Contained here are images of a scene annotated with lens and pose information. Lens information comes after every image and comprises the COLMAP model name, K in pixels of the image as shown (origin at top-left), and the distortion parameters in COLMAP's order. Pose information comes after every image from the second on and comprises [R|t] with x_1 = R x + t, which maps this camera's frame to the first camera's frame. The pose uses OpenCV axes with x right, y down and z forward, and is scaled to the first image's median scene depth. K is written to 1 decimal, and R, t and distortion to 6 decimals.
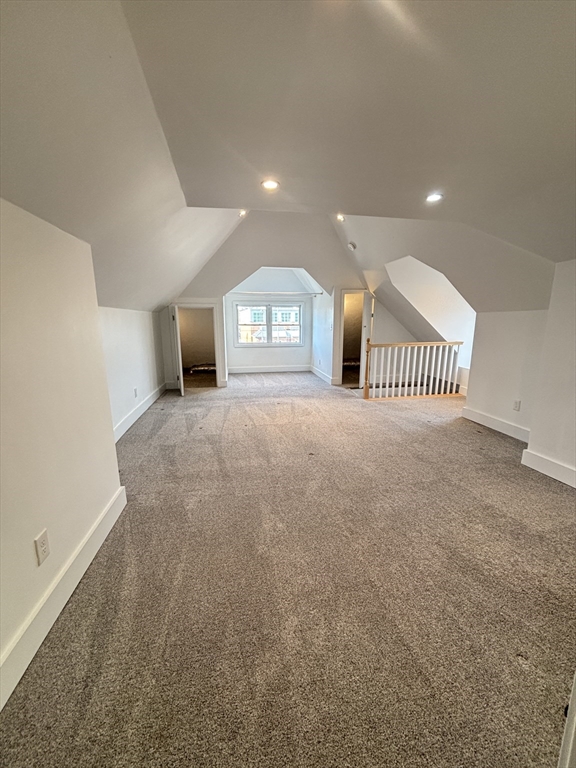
lens RADIAL K [[311.2, 0, 286.8], [0, 311.2, 387.2], [0, 0, 1]] dist [0.009559, -0.000740]
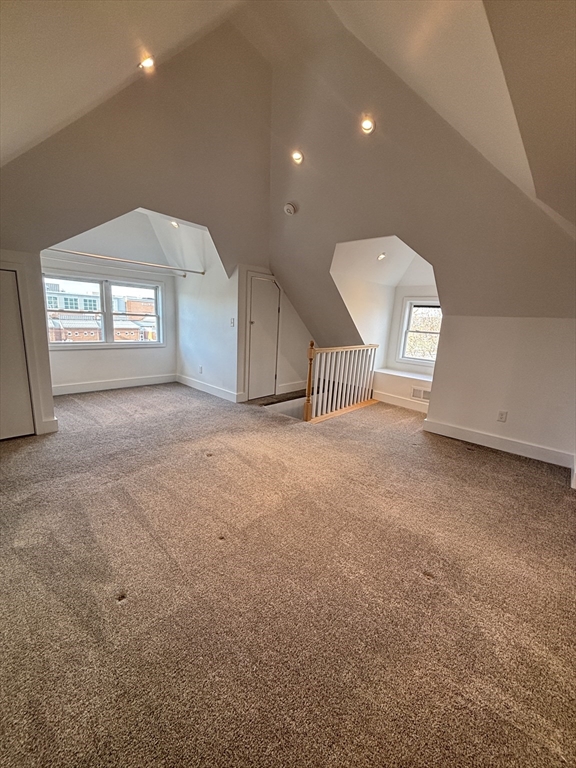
lens RADIAL K [[311.2, 0, 287.5], [0, 311.2, 382.0], [0, 0, 1]] dist [0.009559, -0.000740]
pose [[0.789534, -0.076471, 0.608924, -0.237771], [0.072762, 0.996872, 0.030847, -0.083383], [-0.609378, 0.019952, 0.792629, 0.432038]]
